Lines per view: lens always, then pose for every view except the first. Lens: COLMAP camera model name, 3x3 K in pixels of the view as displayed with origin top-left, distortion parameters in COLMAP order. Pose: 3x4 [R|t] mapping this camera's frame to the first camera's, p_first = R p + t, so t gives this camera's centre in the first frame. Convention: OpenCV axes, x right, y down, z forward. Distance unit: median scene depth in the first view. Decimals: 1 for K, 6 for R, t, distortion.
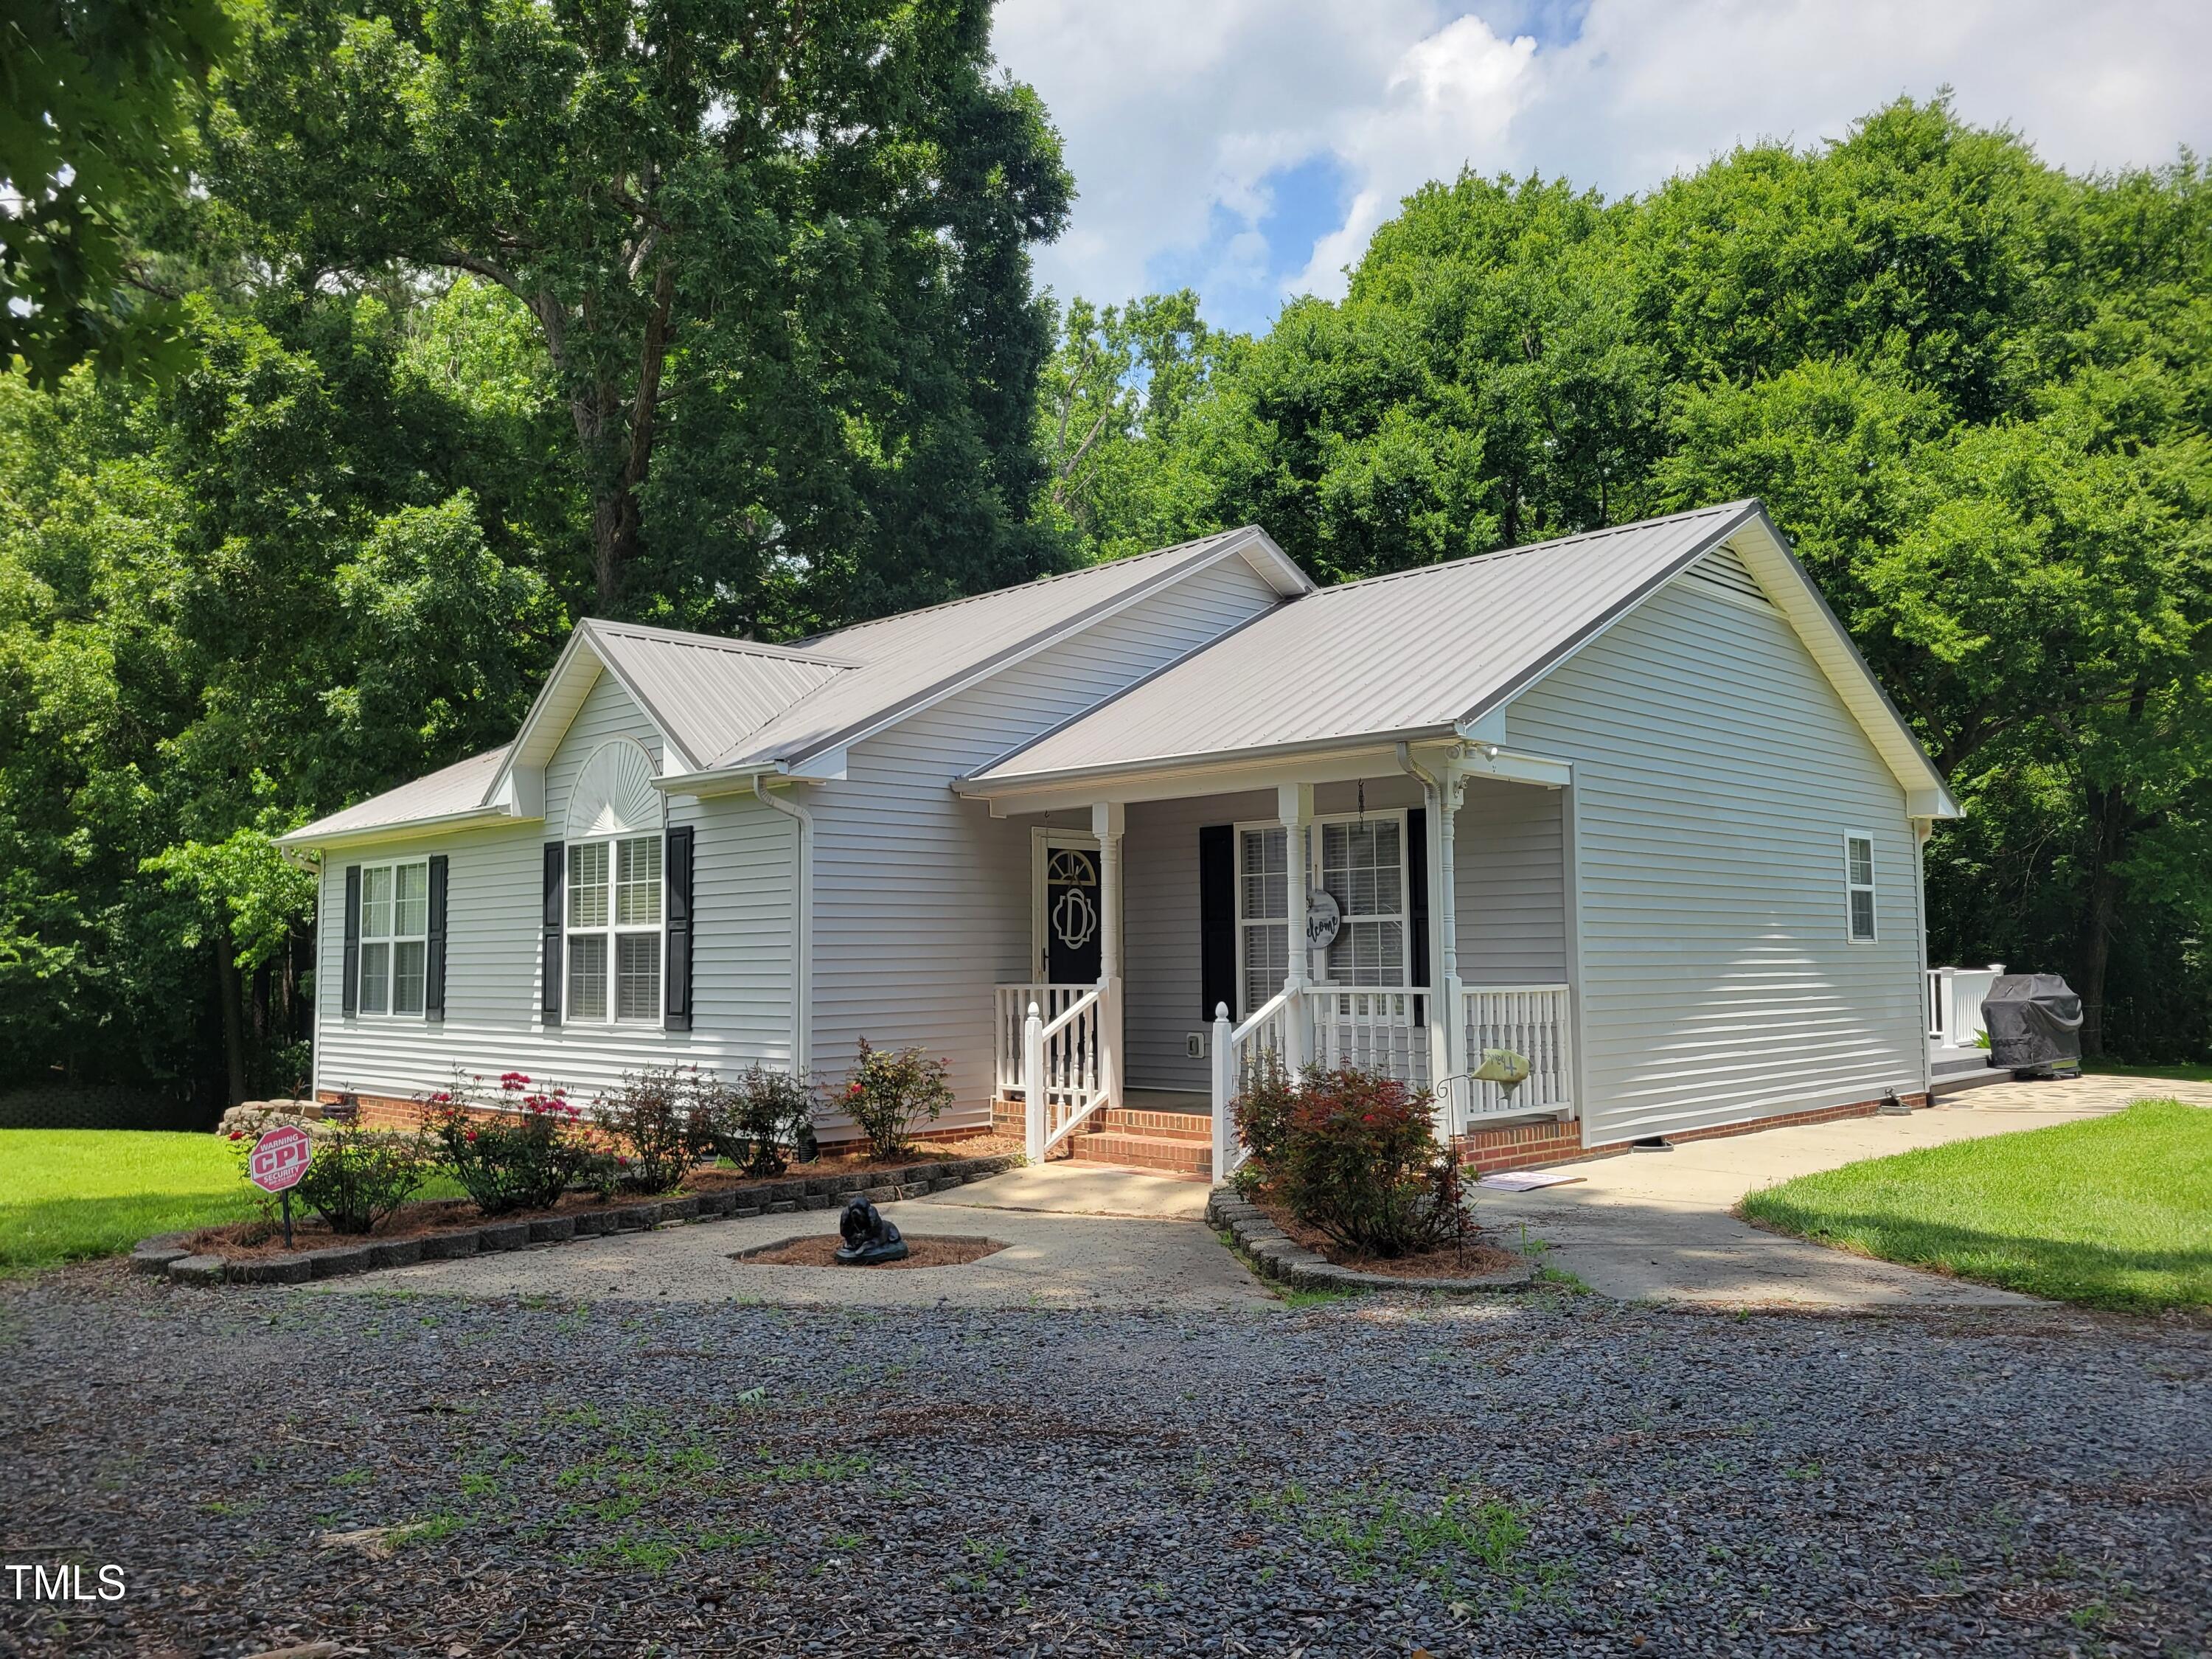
lens RADIAL K [[1663.8, 0, 1099.6], [0, 1663.8, 845.0], [0, 0, 1]] dist [0.051707, -0.027781]
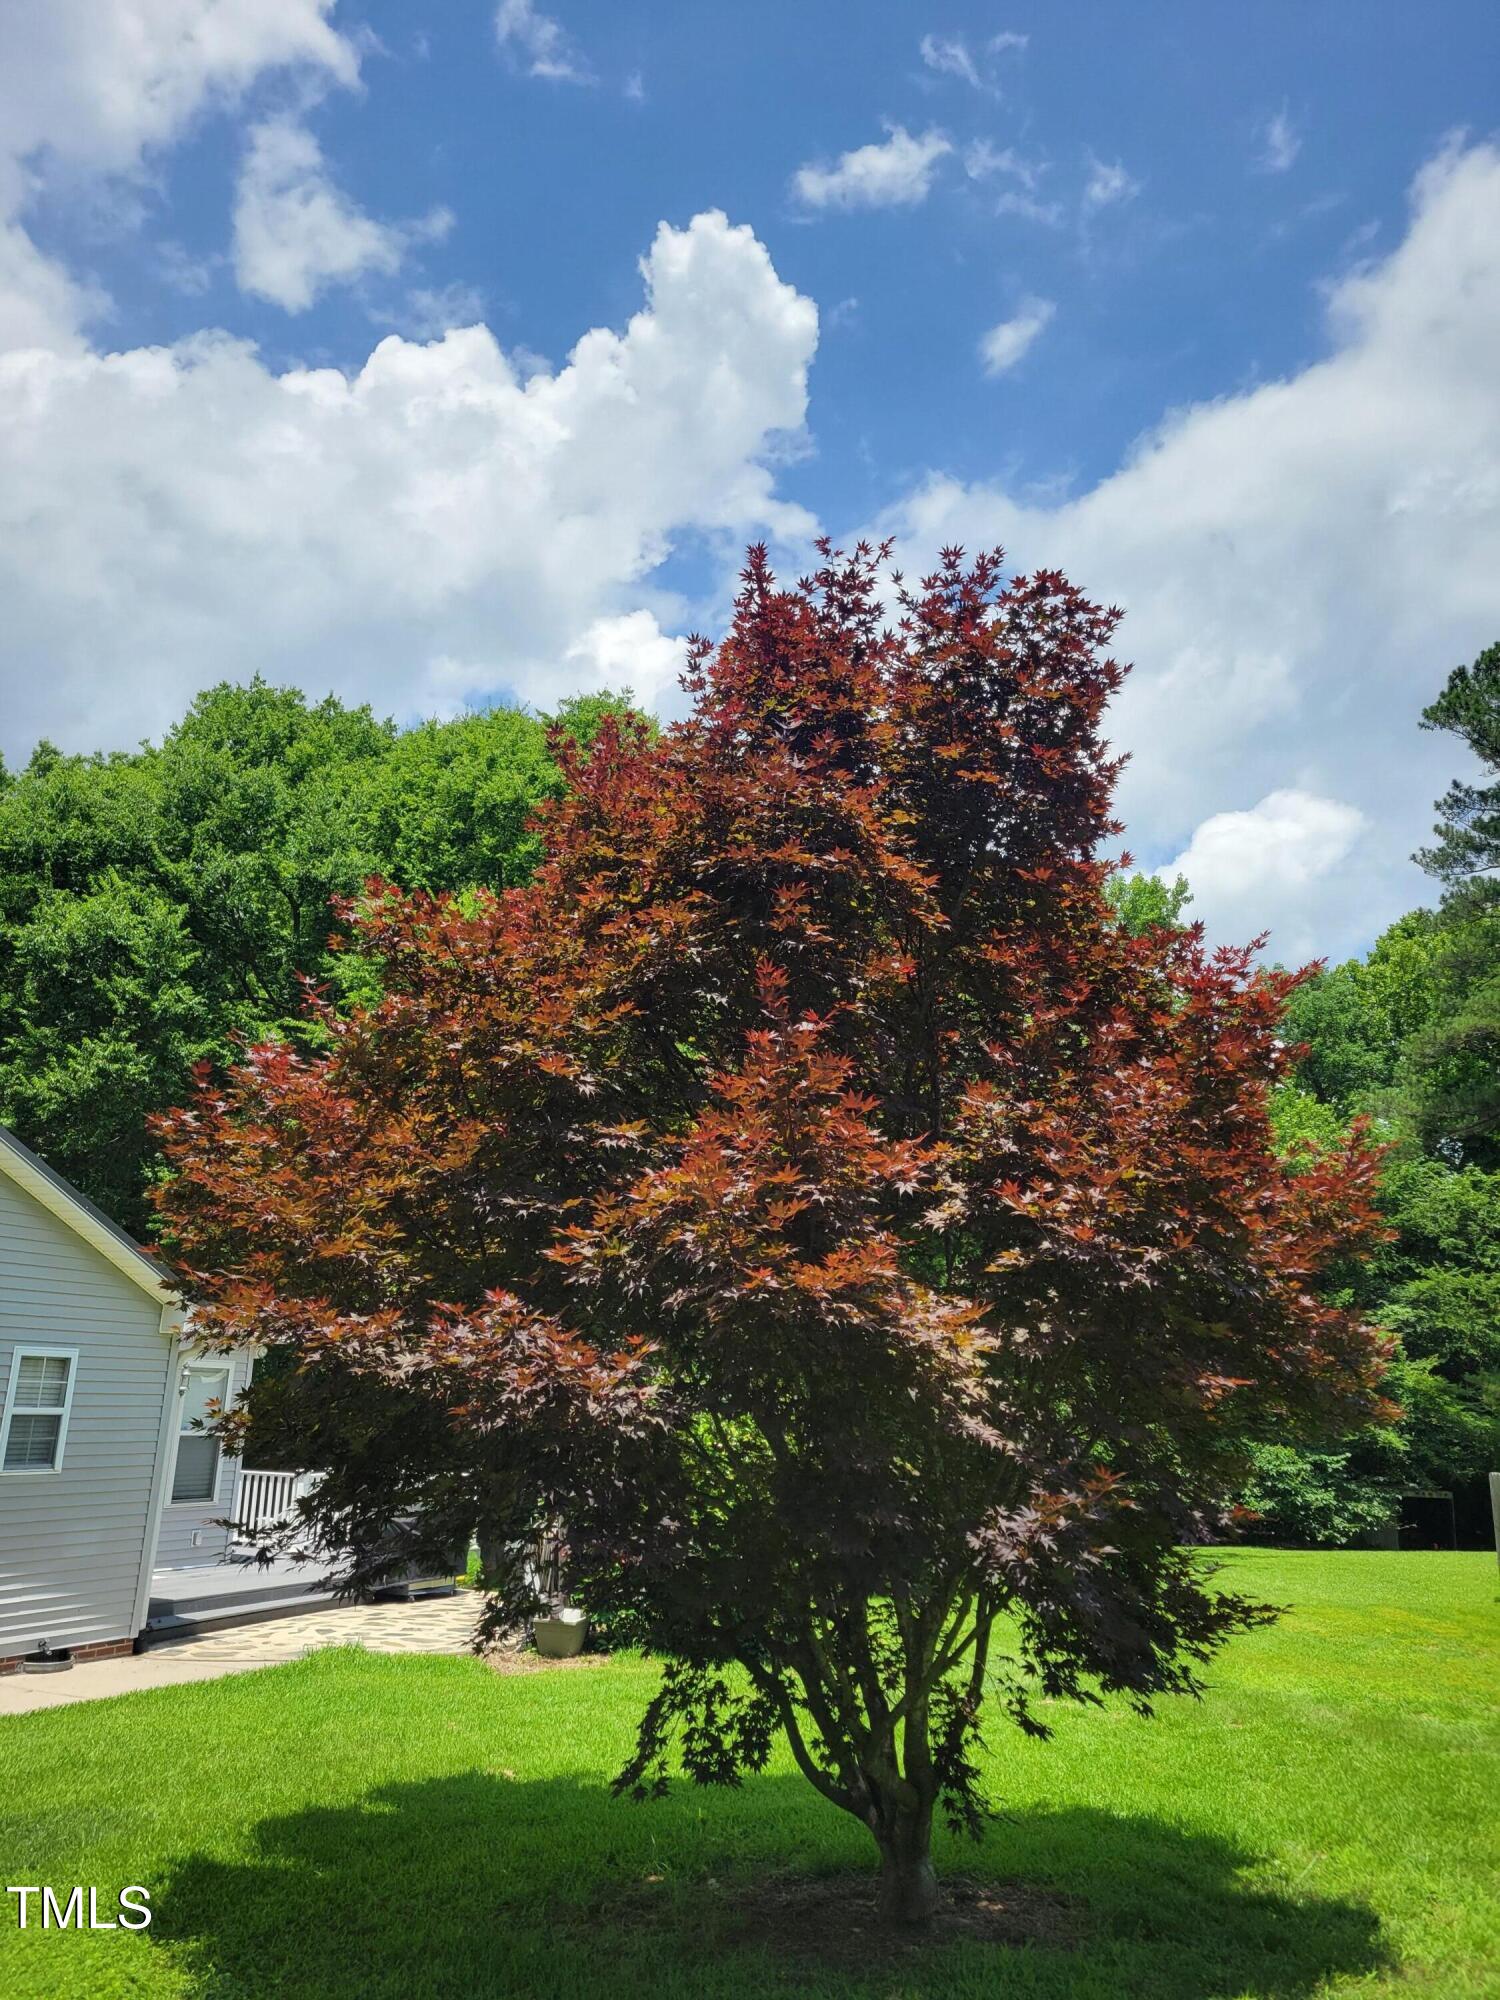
lens RADIAL K [[1504.4, 0, 728.4], [0, 1504.4, 961.0], [0, 0, 1]] dist [0.051707, -0.027781]
pose [[0.942741, 0.130592, 0.306897, 0.518157], [-0.063411, 0.973553, -0.219483, -0.056161], [-0.327444, 0.187455, 0.926089, 0.039220]]
